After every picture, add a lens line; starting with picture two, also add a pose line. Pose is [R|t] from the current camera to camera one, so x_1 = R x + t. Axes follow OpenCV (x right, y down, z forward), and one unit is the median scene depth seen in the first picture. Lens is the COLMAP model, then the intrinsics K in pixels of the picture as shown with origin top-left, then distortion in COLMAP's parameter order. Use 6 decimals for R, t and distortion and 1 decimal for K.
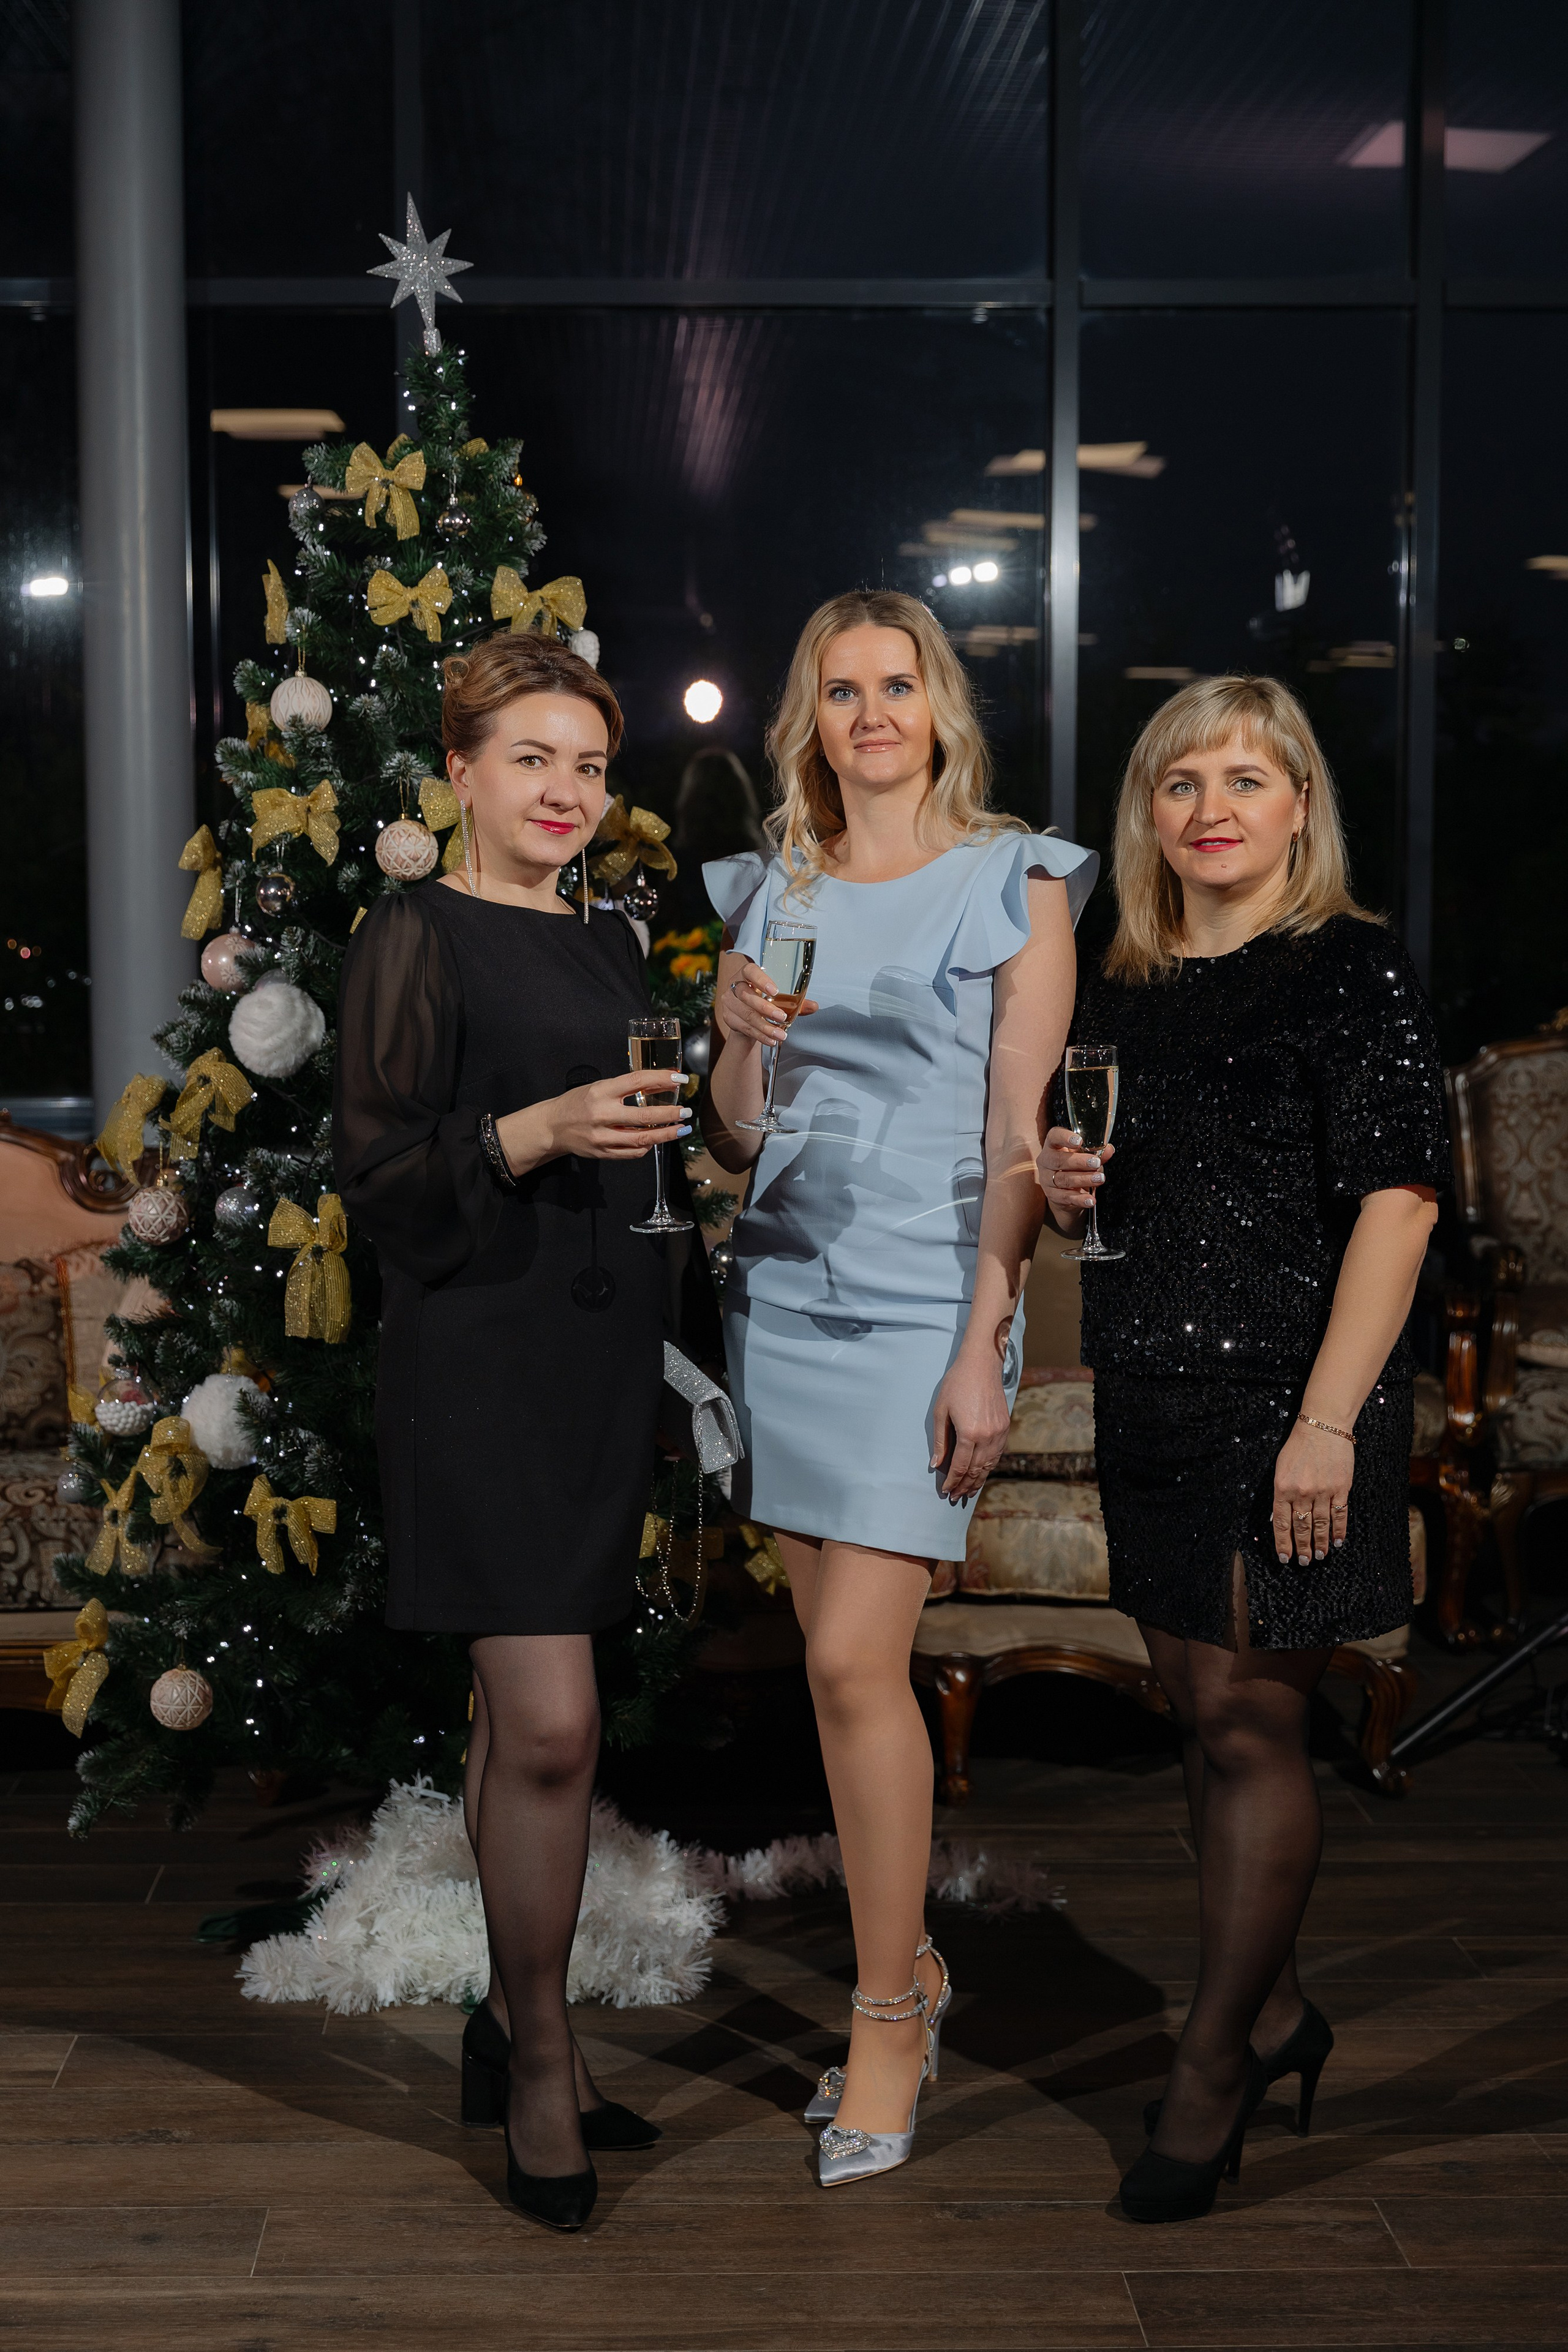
lens RADIAL K [[3674.5, 0, 766.5], [0, 3674.5, 1223.3], [0, 0, 1]] dist [-0.004931, -0.012559]
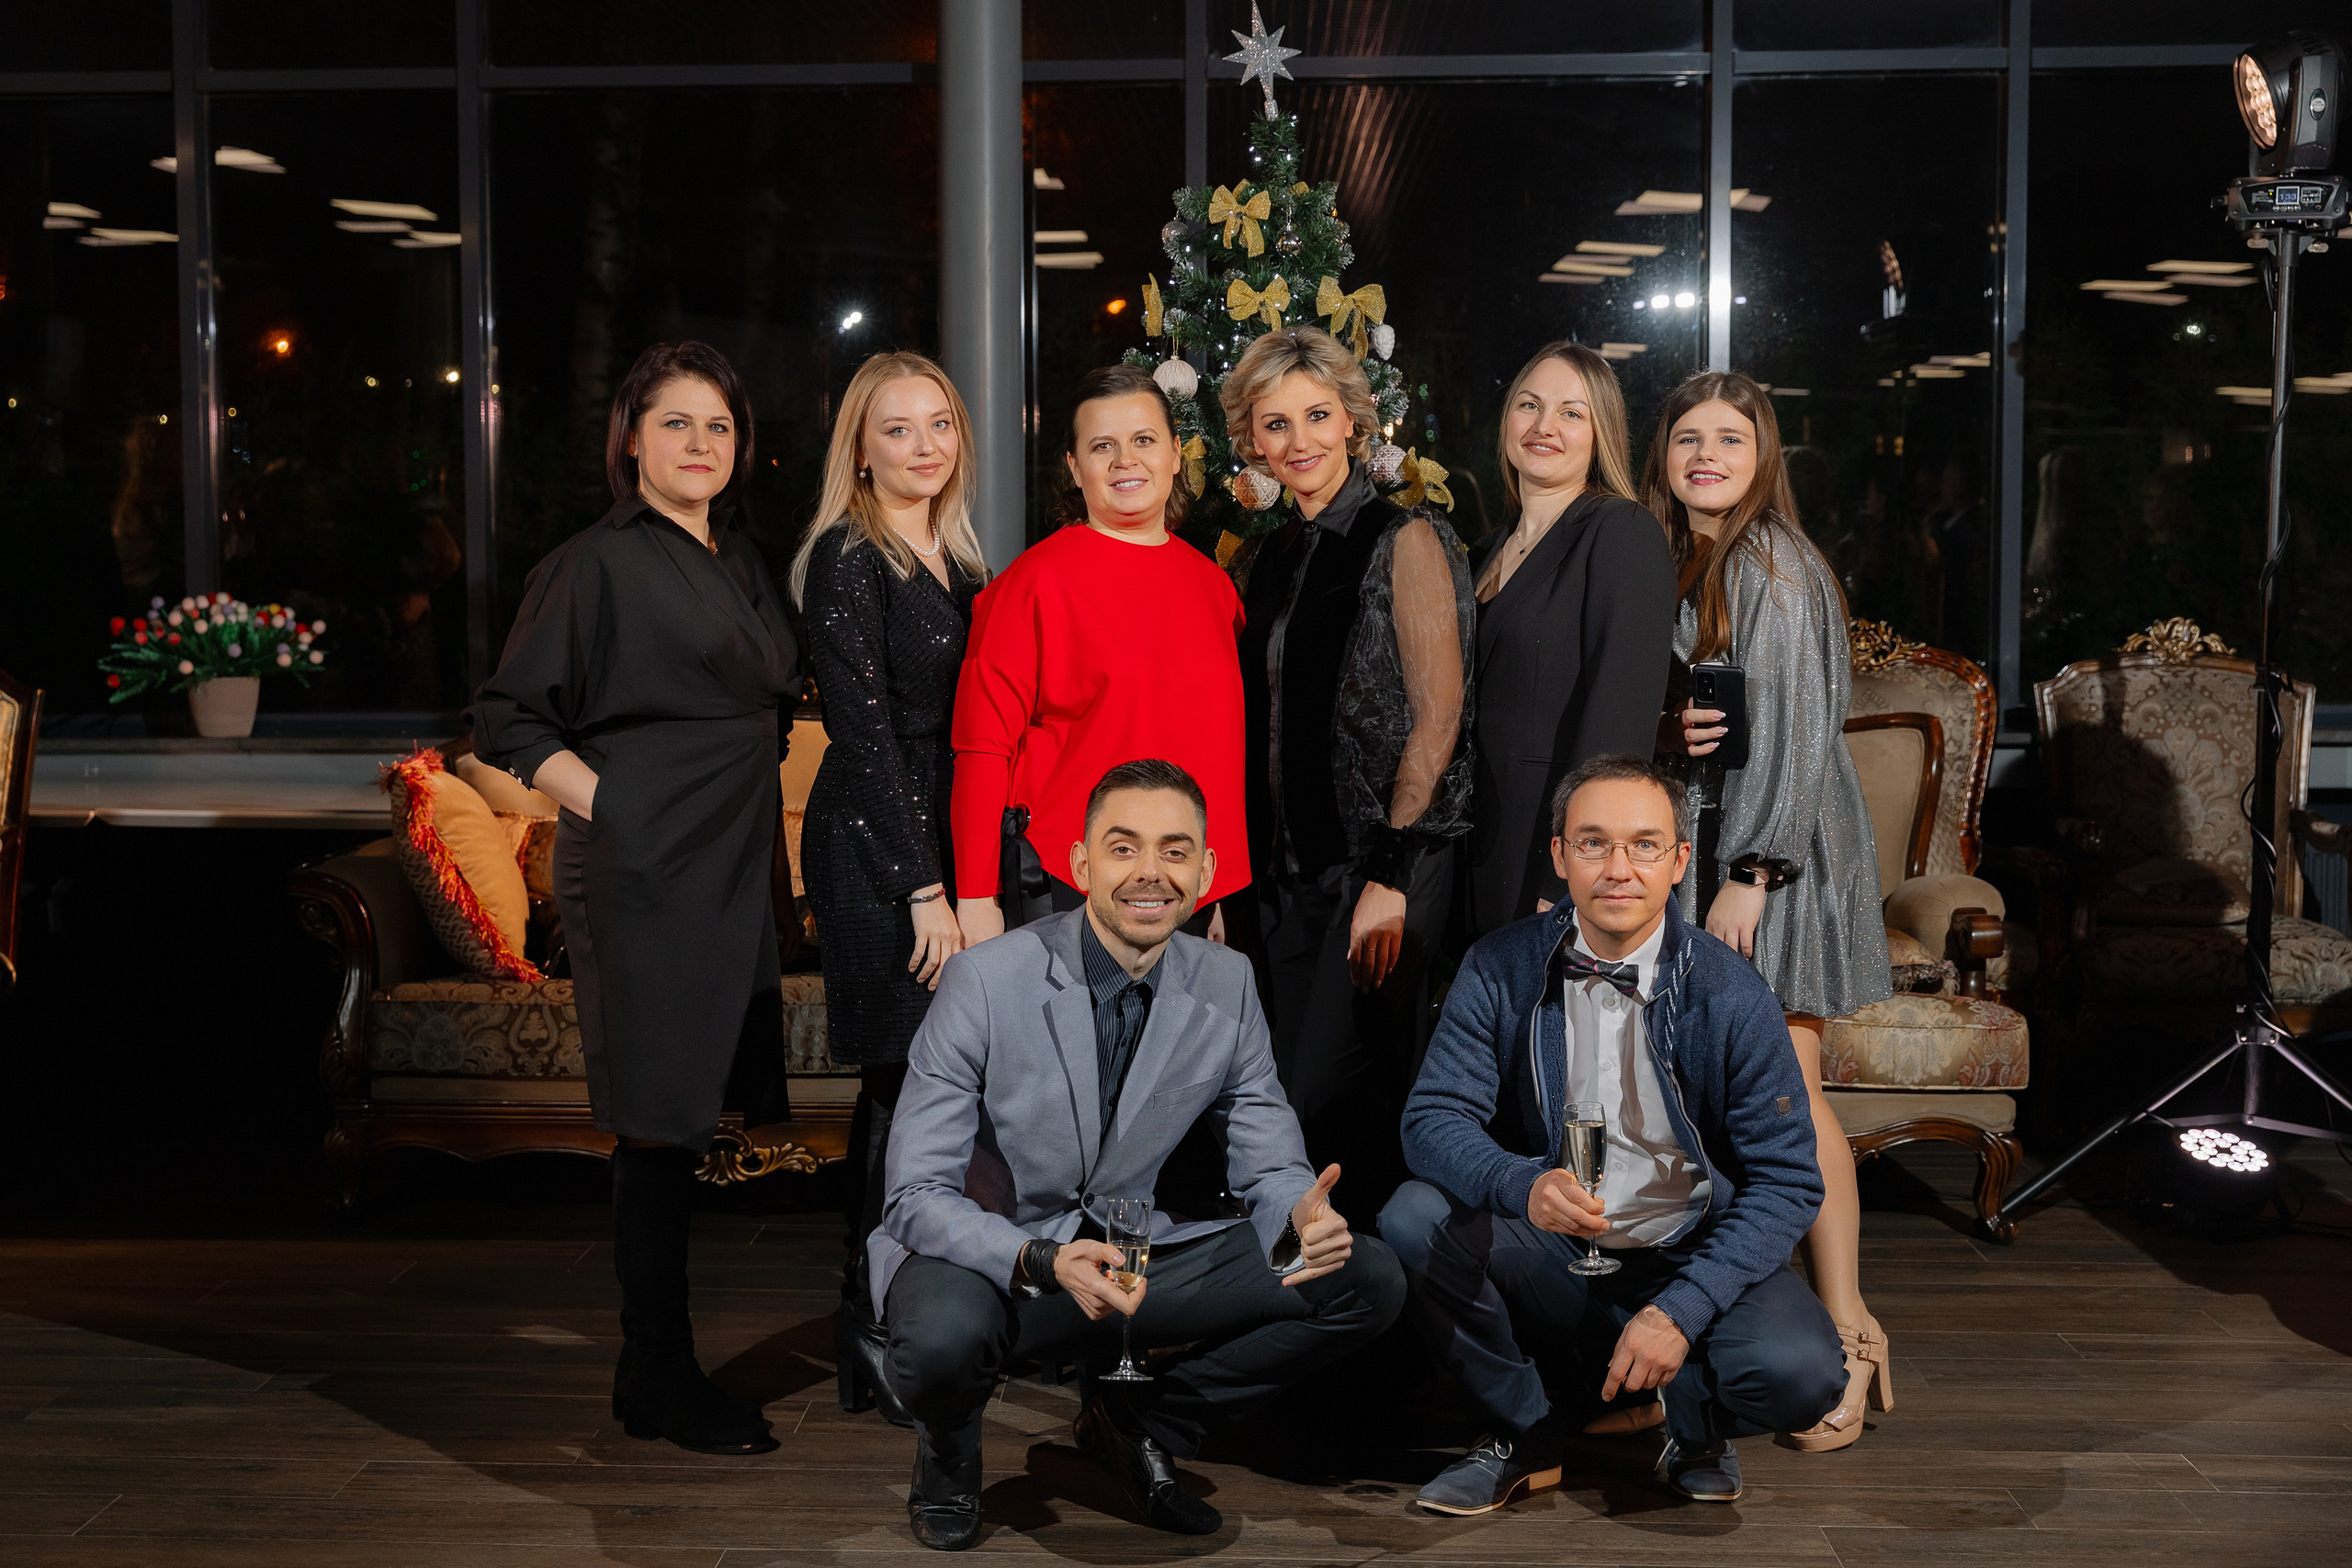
lens RADIAL K [[3319.3, 0, 1092.6], [0, 3319.3, 768.8], [0, 0, 1]] dist [-0.004448, 0.033814]
pose [[0.996553, 0.003975, -0.082858, -0.056110], [-0.007048, 0.999297, -0.036827, 0.044464], [0.082653, 0.037284, 0.995881, -0.198429]]
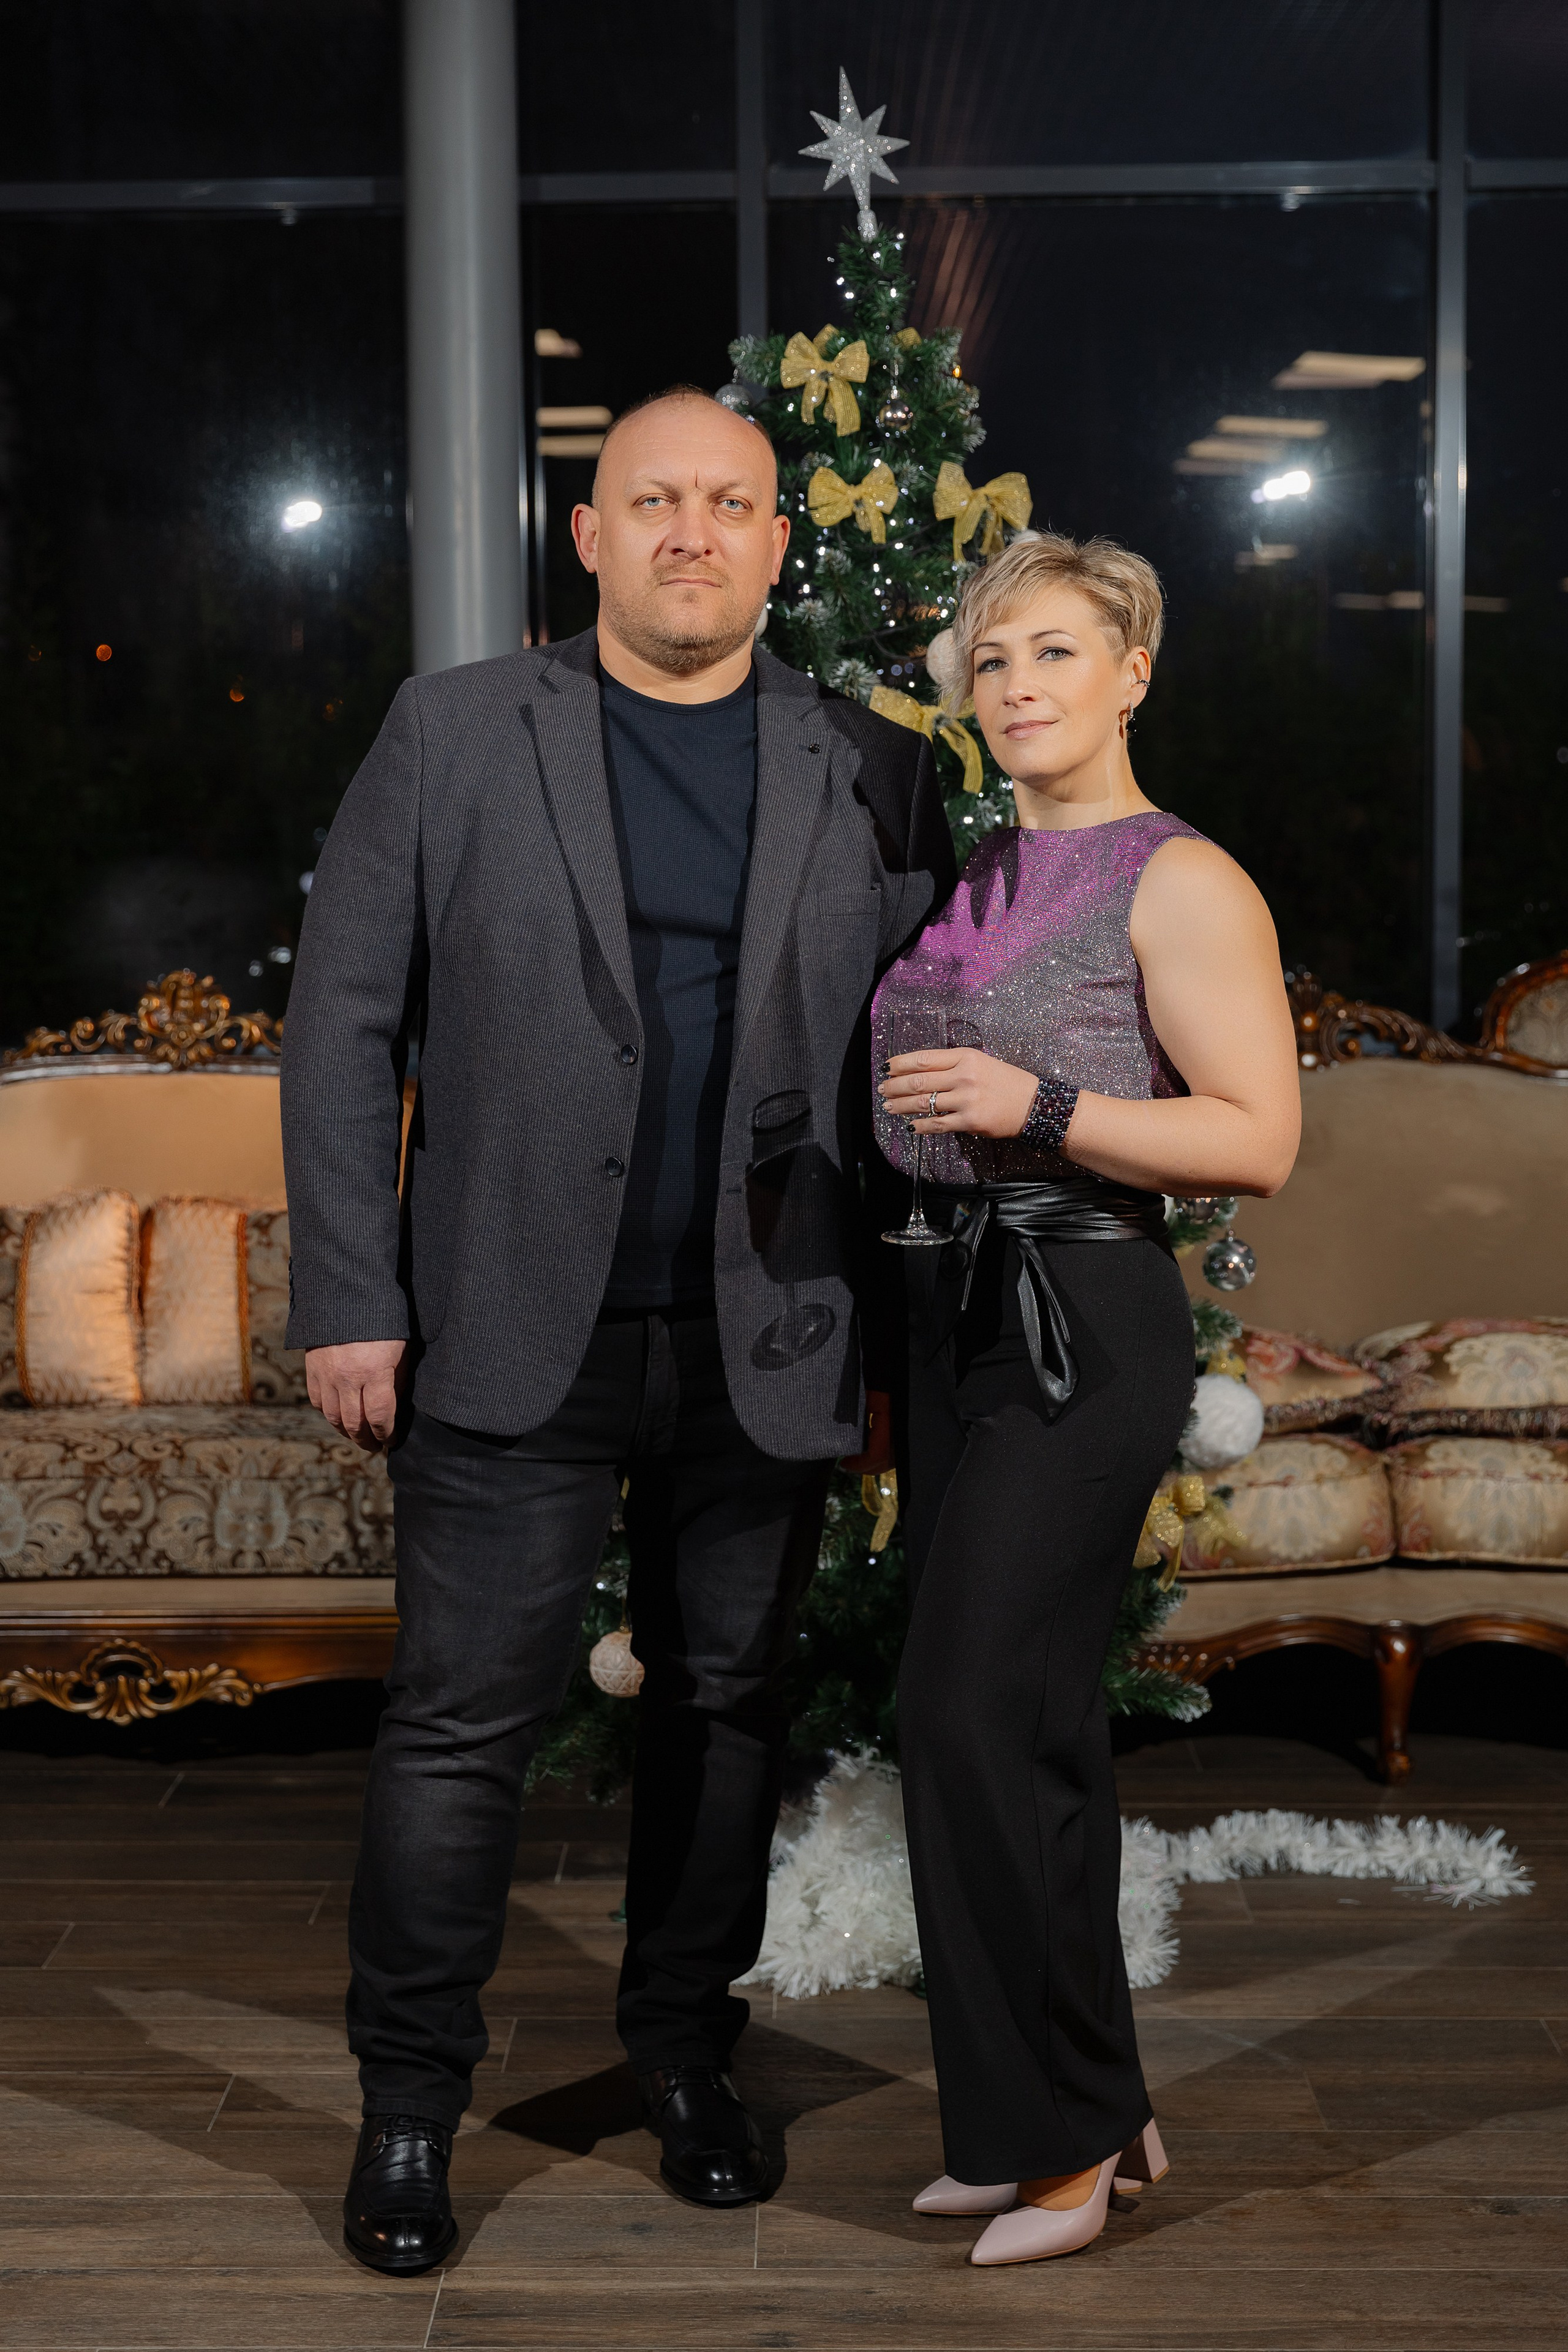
lens RADIAL K [[3894.5, 0, 771.0], [0, 3894.5, 1206.4], [0, 0, 1]] dist [-0.010148, 0.053407]
pose [[0.998948, -0.003979, -0.045674, -0.072408], [0.004142, 0.999985, 0.003488, 0.008186], [0.045659, -0.003674, 0.998950, 0.000300]]
